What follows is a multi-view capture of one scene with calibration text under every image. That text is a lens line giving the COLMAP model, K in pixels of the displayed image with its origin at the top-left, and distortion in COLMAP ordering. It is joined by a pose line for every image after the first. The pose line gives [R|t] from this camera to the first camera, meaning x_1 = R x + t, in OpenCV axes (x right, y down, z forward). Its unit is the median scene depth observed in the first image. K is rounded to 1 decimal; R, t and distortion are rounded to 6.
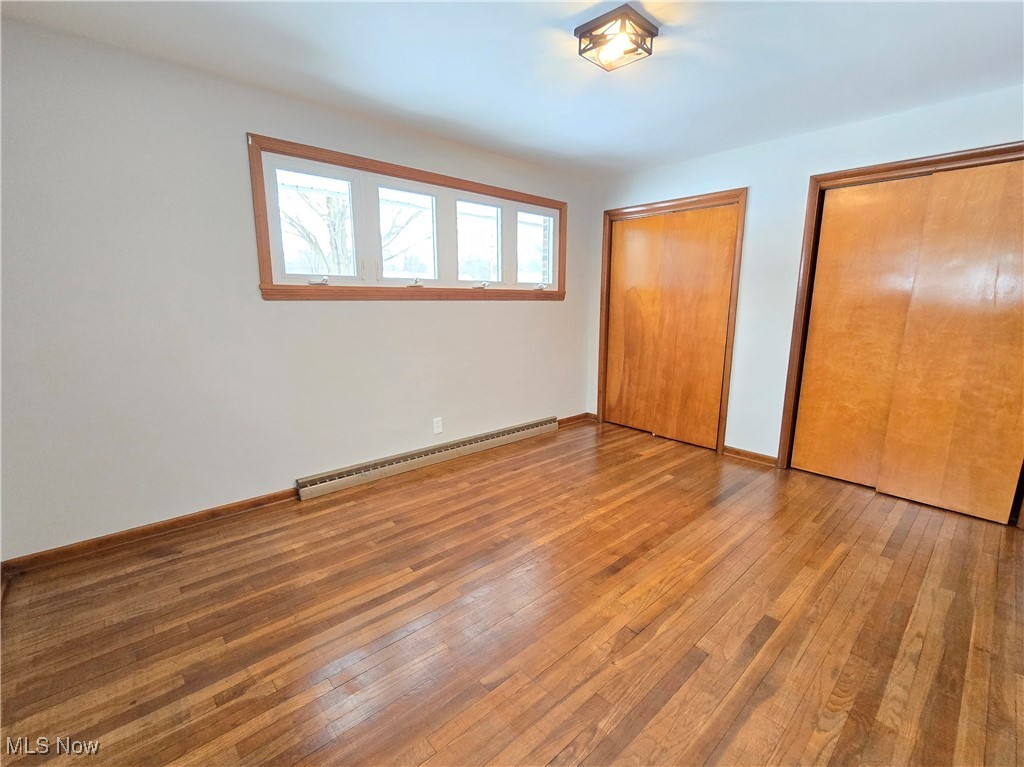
lens RADIAL K [[419.3, 0, 512.2], [0, 419.3, 387.4], [0, 0, 1]] dist [-0.005997, 0.000687]
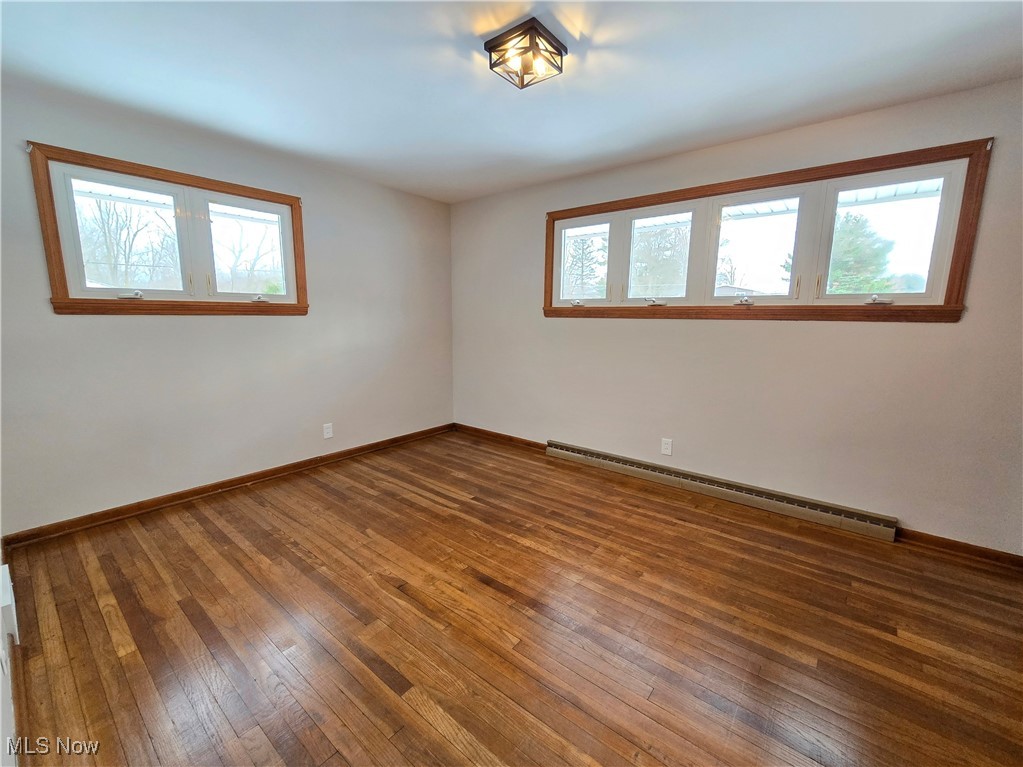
lens RADIAL K [[418.9, 0, 511.7], [0, 418.9, 387.4], [0, 0, 1]] dist [-0.005997, 0.000687]
pose [[0.198619, 0.179935, -0.963418, 0.838690], [-0.192856, 0.970959, 0.141584, -0.139024], [0.960915, 0.157680, 0.227552, 0.520379]]
